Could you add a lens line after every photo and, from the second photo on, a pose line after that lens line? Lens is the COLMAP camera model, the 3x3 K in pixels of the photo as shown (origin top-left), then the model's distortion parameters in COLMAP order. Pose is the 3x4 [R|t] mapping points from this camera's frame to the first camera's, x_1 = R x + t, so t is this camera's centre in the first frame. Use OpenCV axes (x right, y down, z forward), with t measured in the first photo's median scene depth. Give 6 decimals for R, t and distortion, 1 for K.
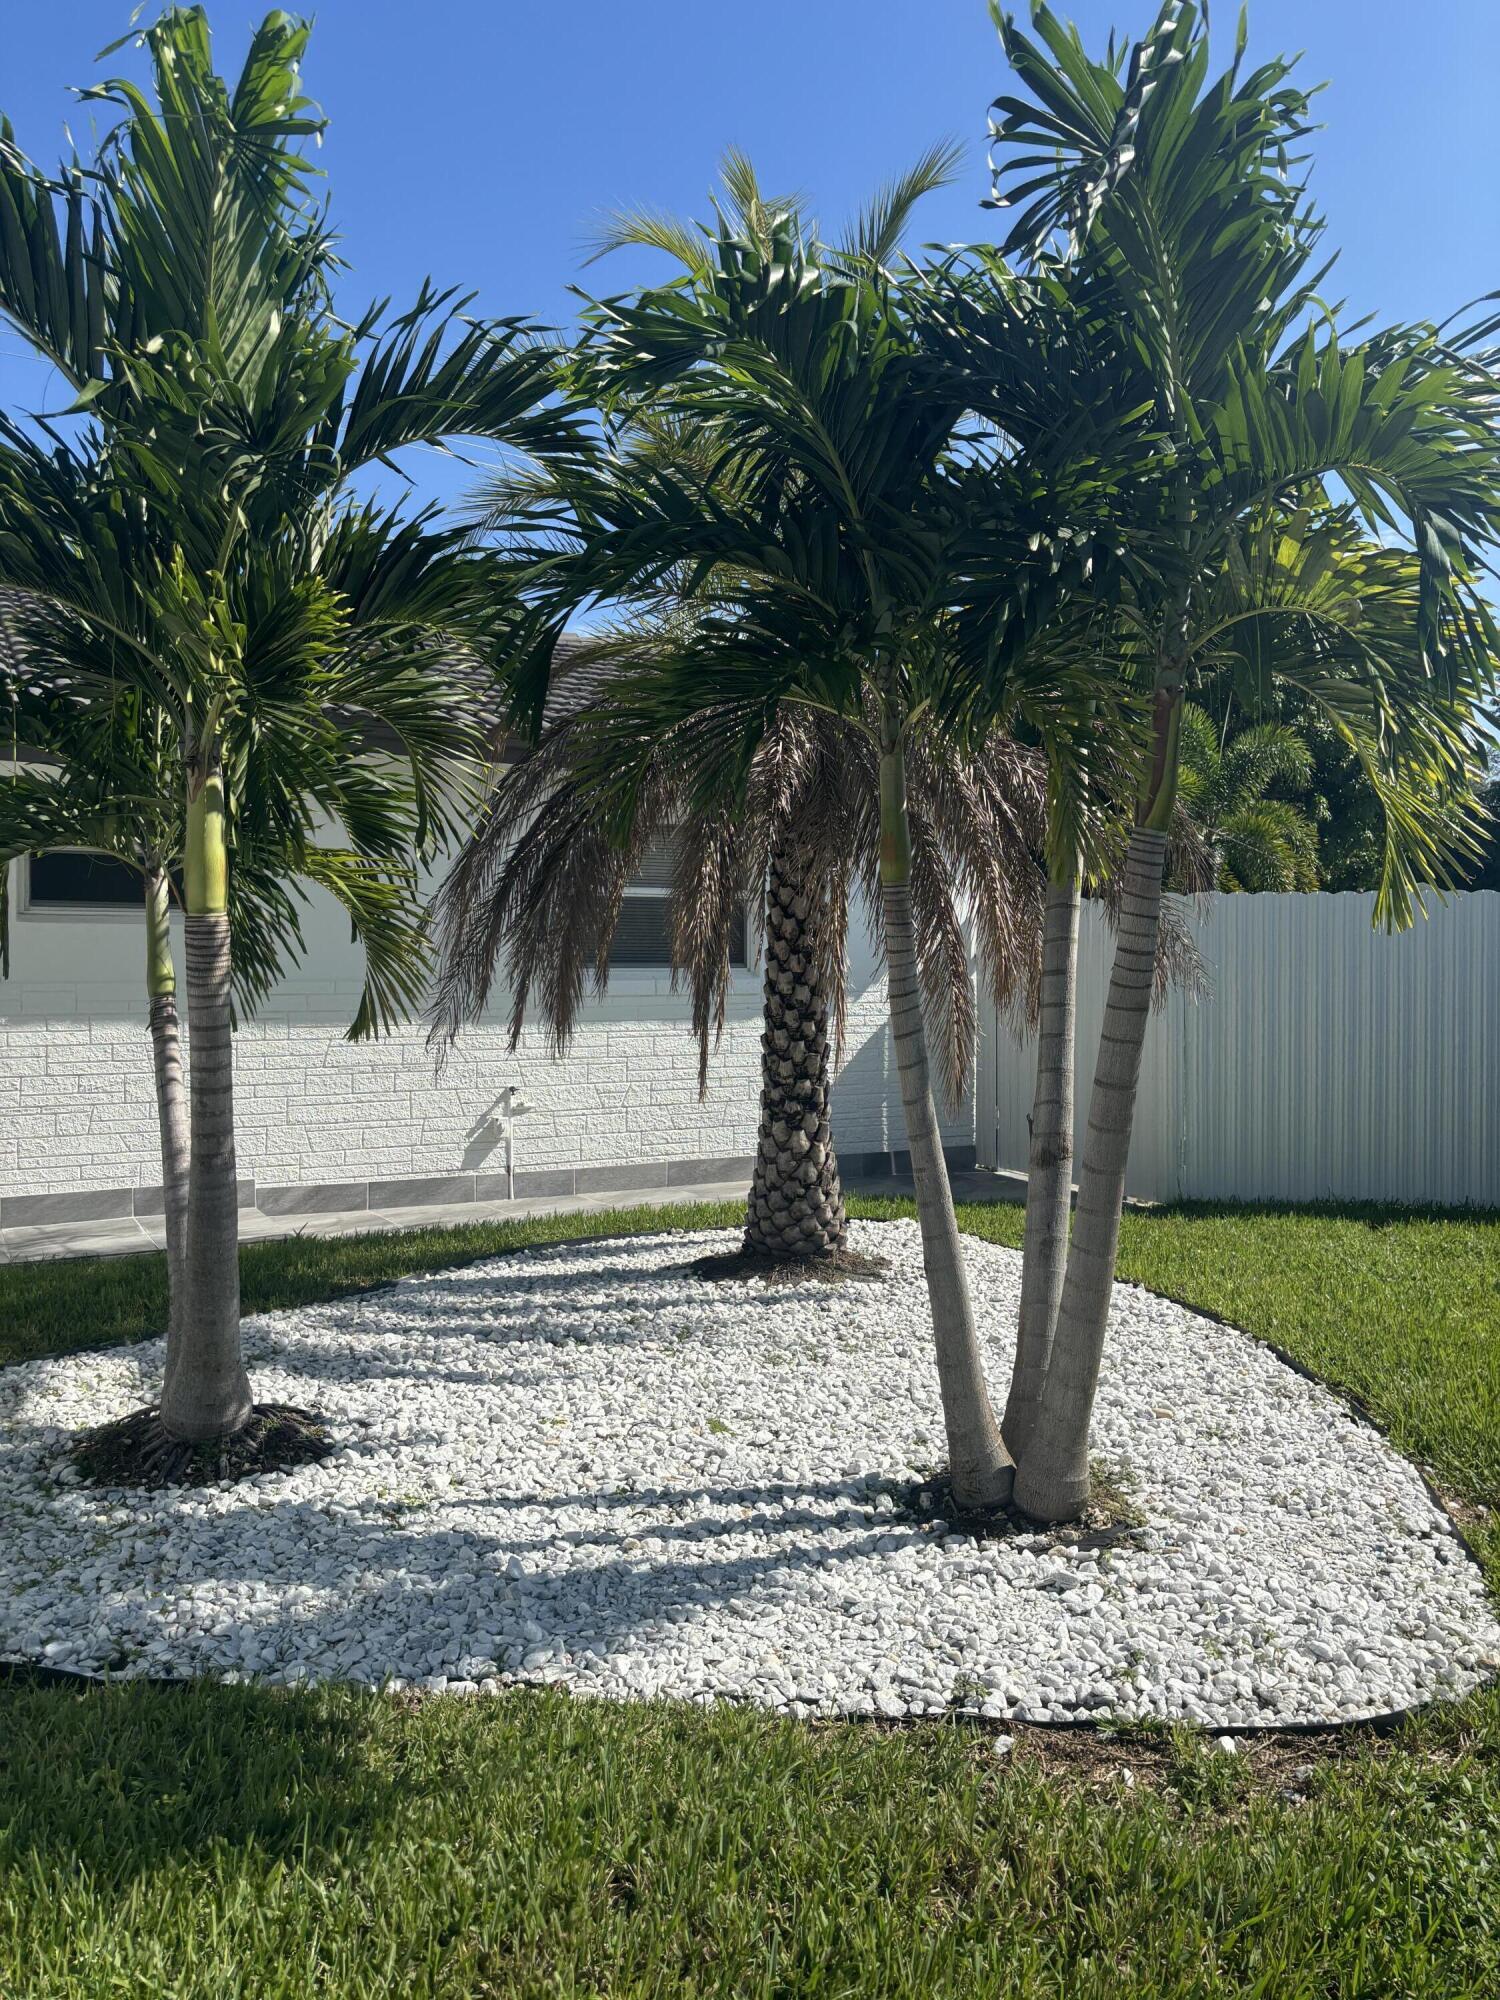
lens RADIAL K [[1508.0, 0, 750.0], [0, 1508.0, 1000.0], [0, 0, 1]] dist [0.005731, -0.000601]
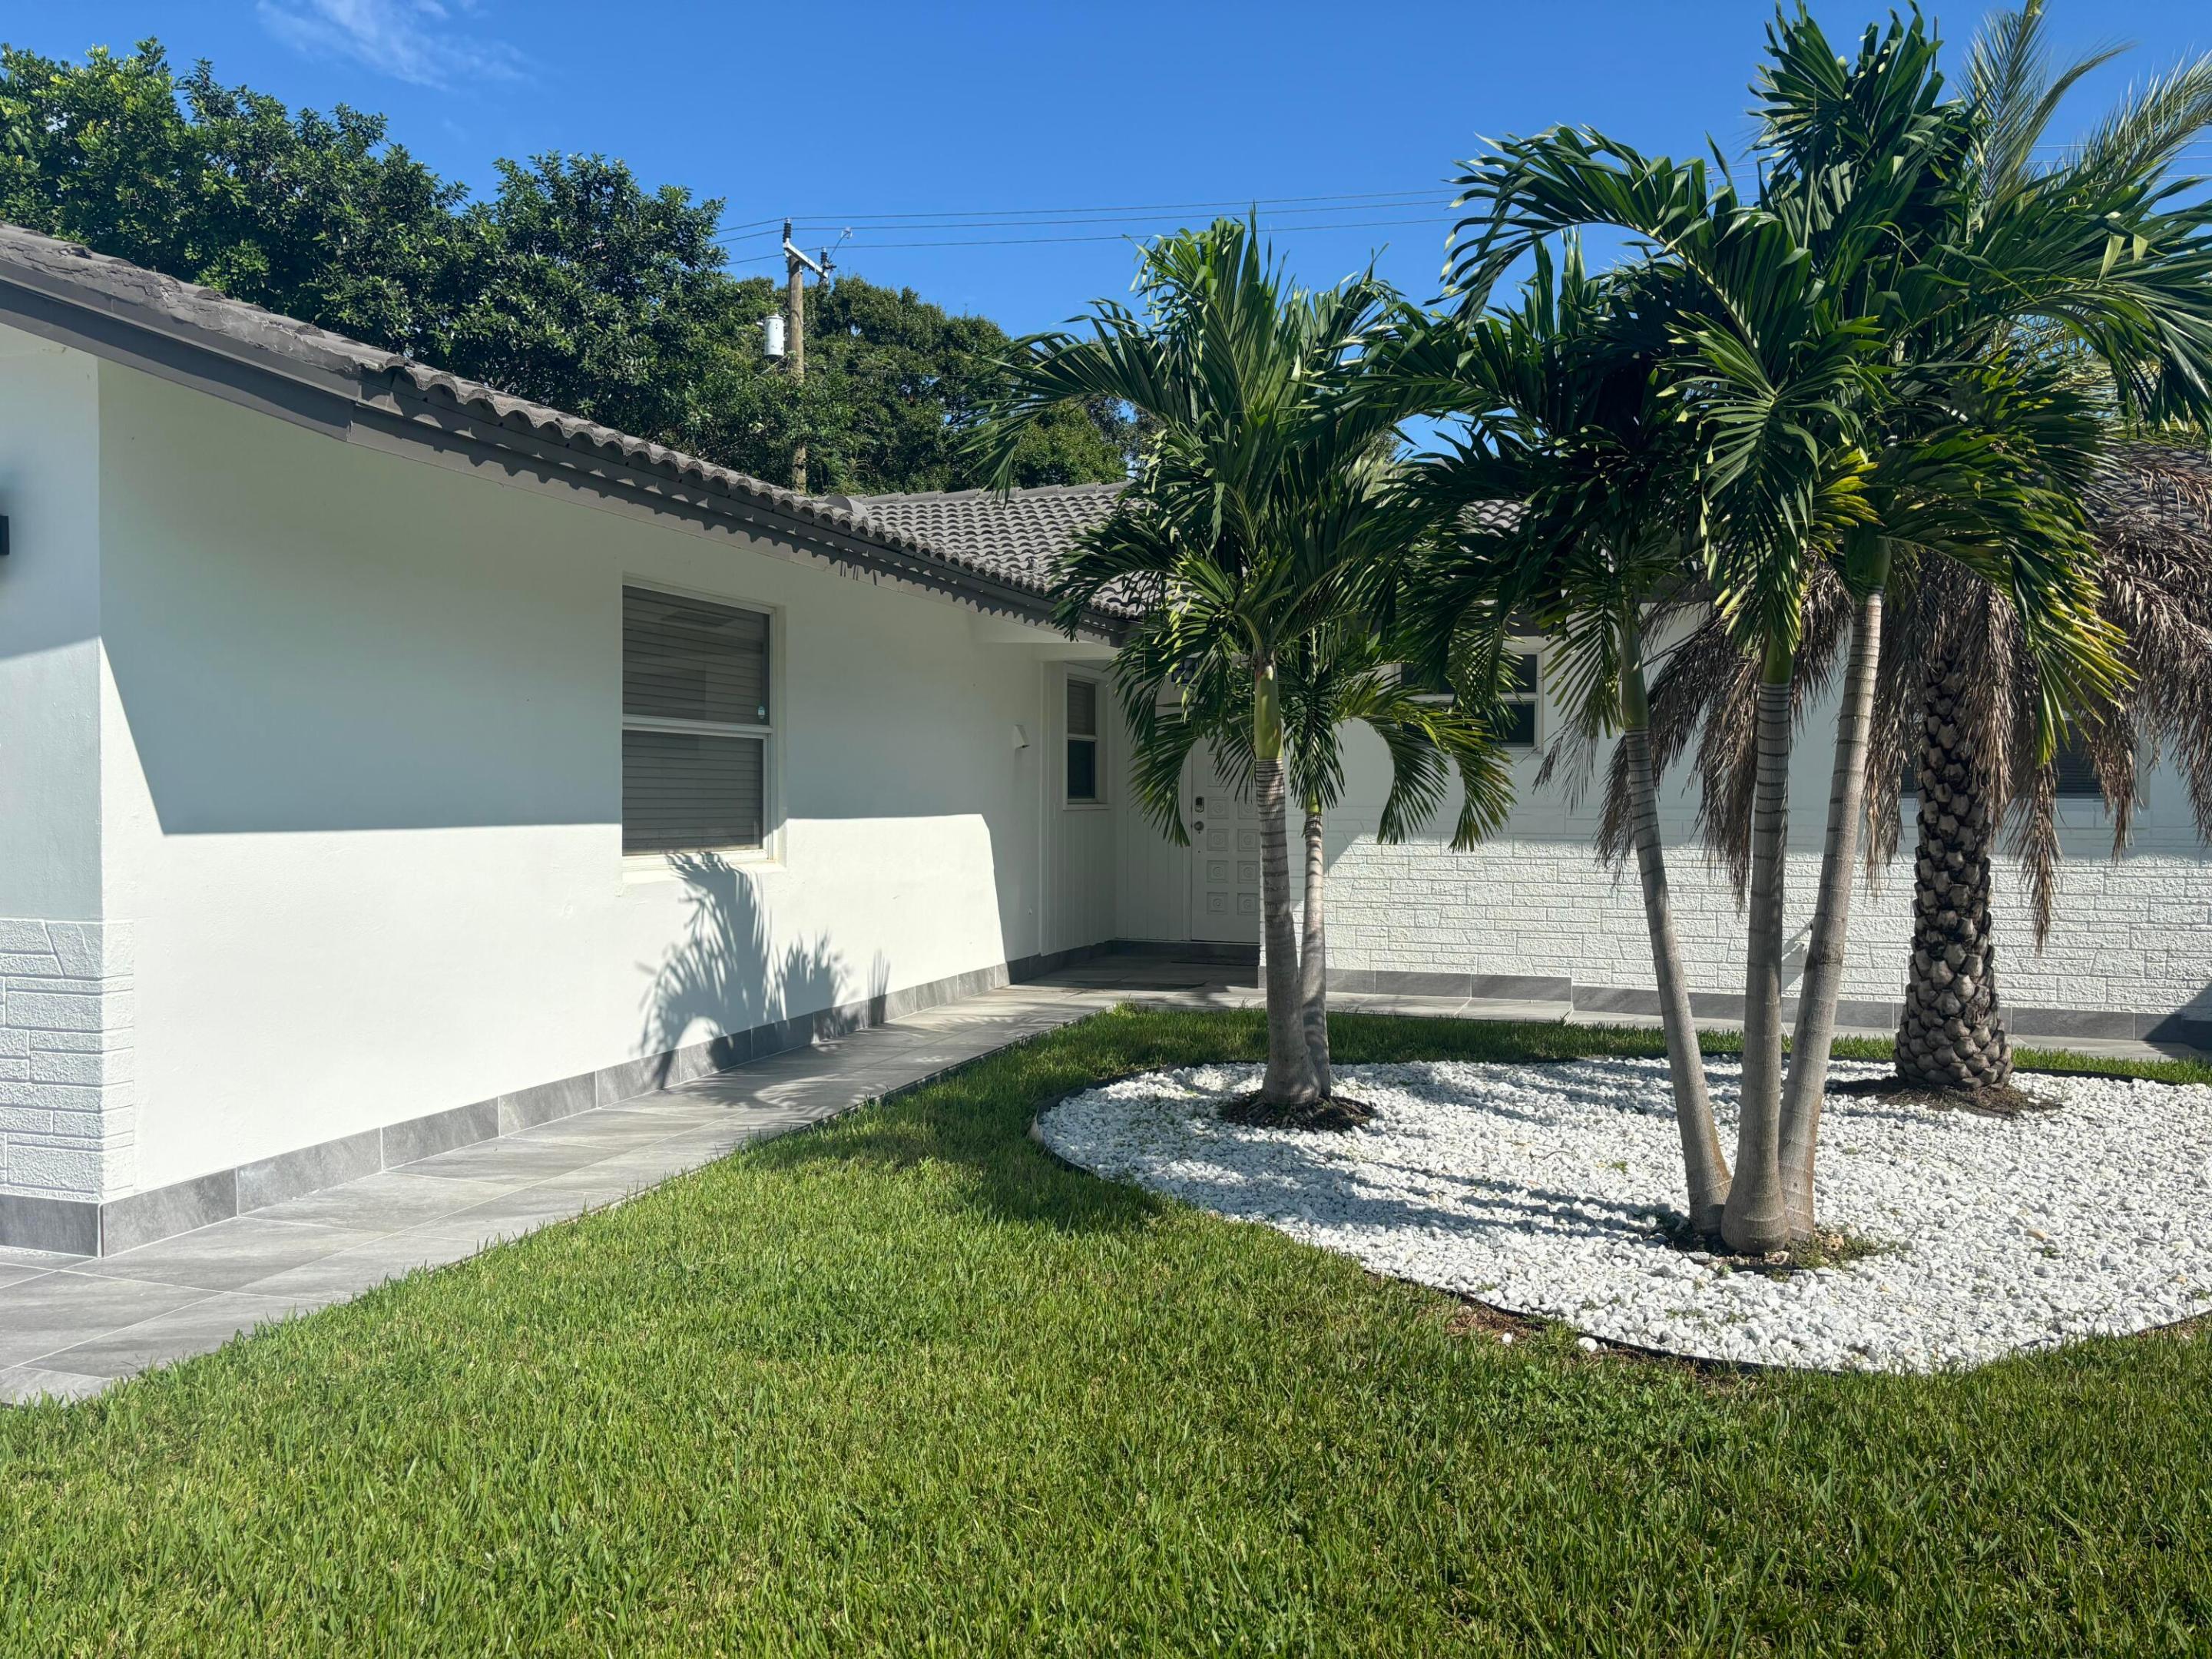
lens RADIAL K [[1667.9, 0, 1106.0], [0, 1667.9, 829.5], [0, 0, 1]] dist [0.005731, -0.000601]
pose [[0.673483, 0.024826, -0.738785, 0.523803], [-0.026790, 0.999599, 0.009168, 0.004025], [0.738717, 0.013618, 0.673878, -0.178911]]
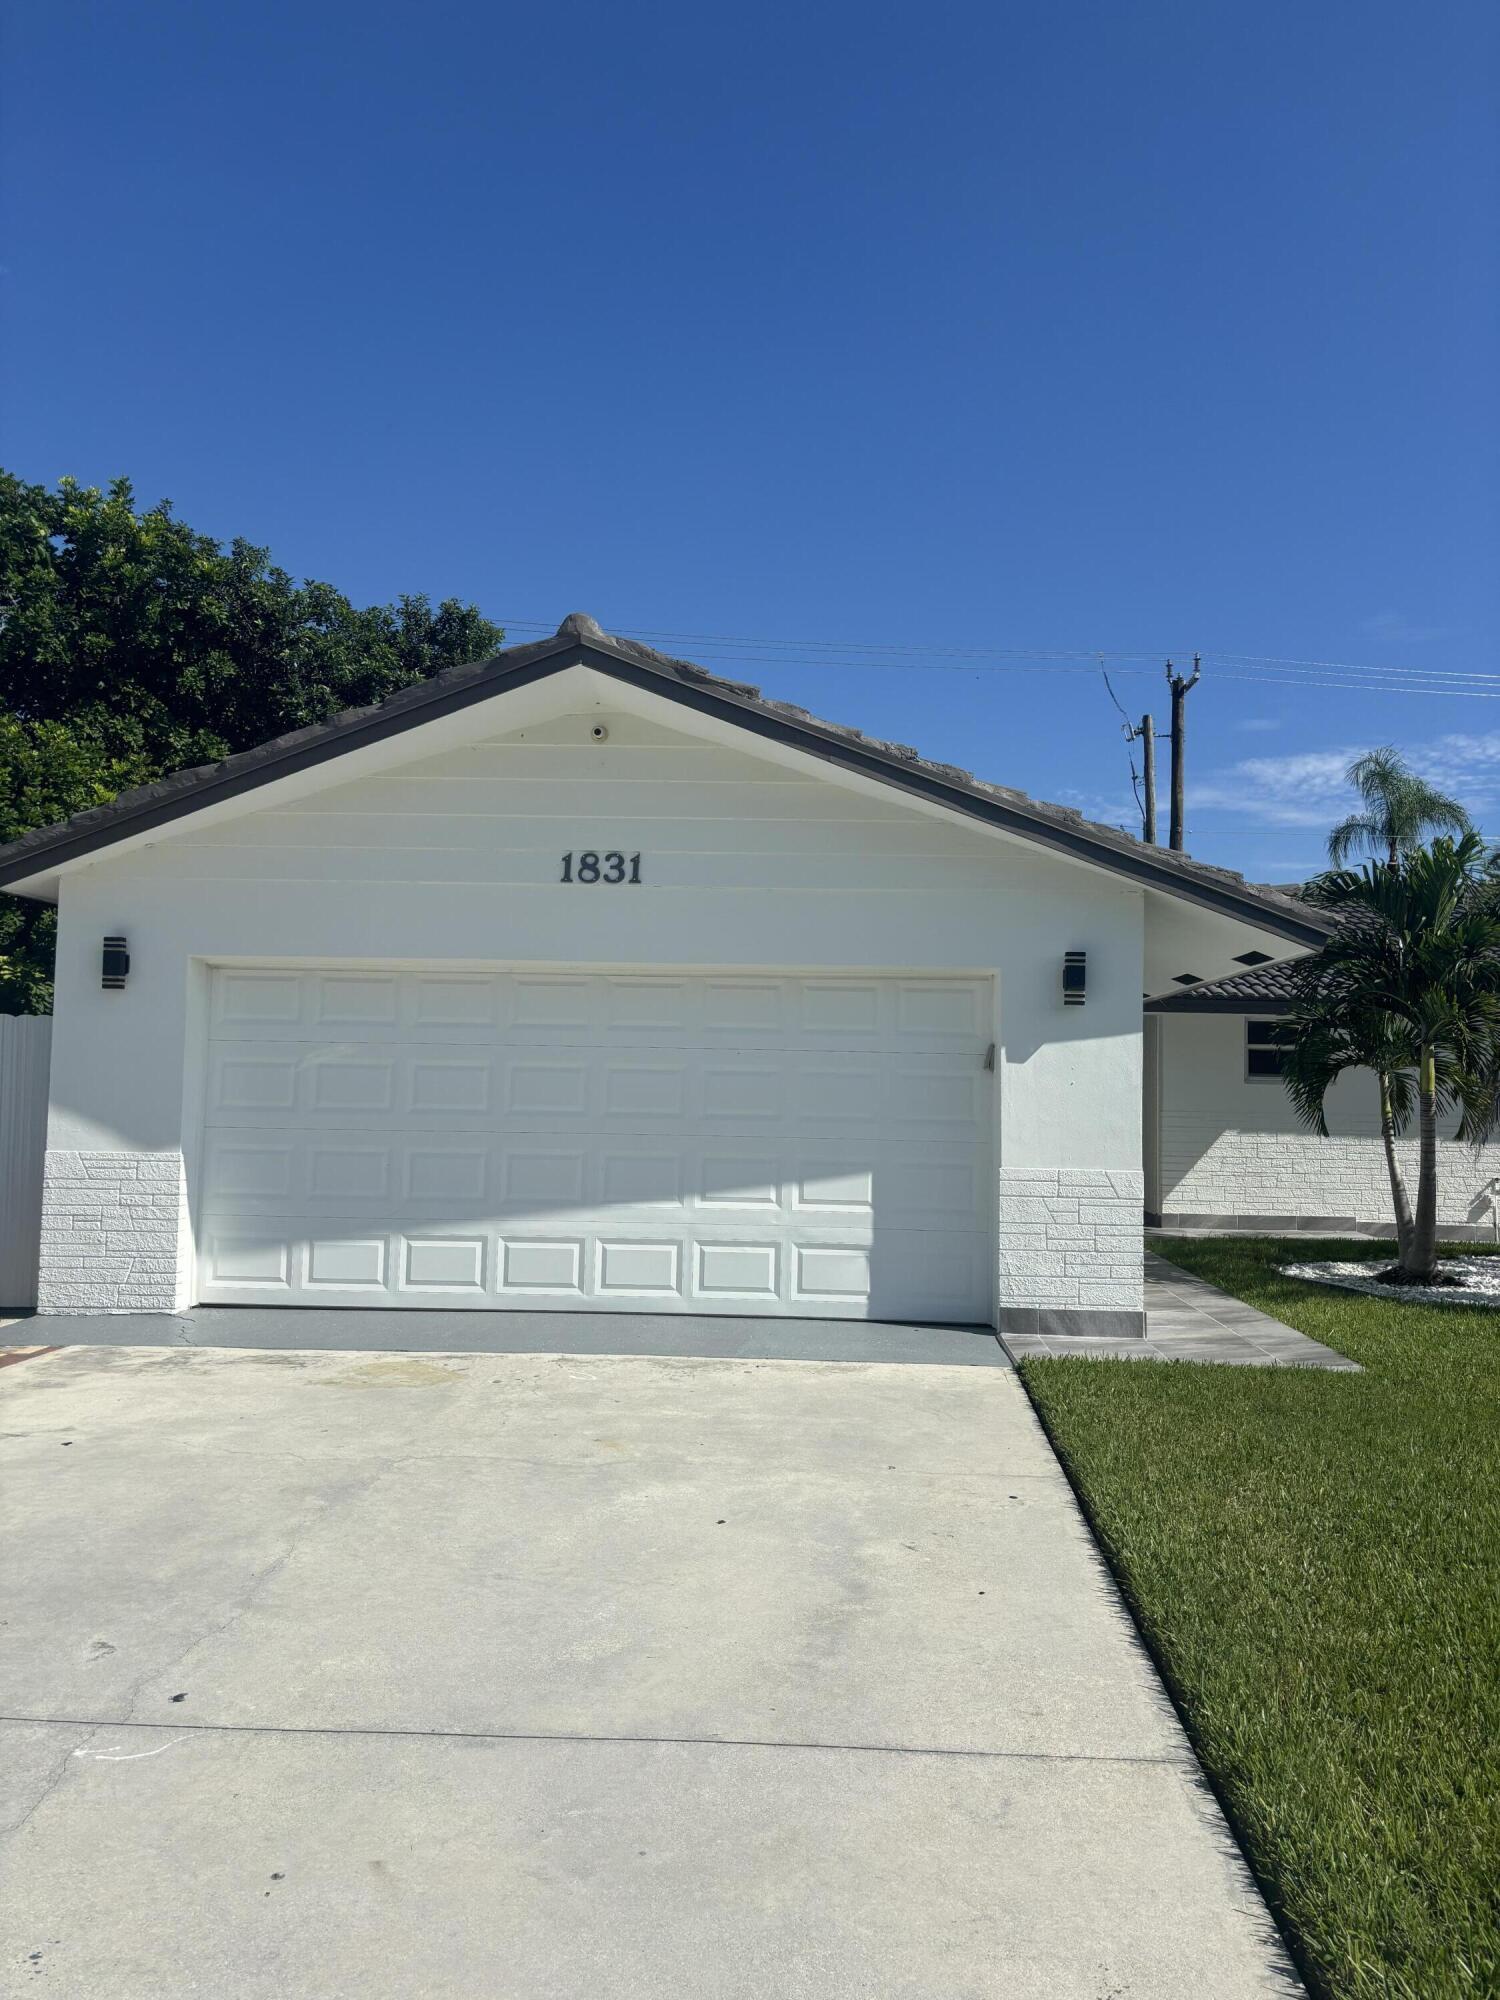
lens RADIAL K [[1508.0, 0, 750.0], [0, 1508.0, 1000.0], [0, 0, 1]] dist [0.005731, -0.000601]
pose [[0.854015, -0.010000, -0.520152, 0.031708], [-0.037431, 0.996043, -0.080605, 0.035635], [0.518899, 0.088308, 0.850262, -1.522761]]
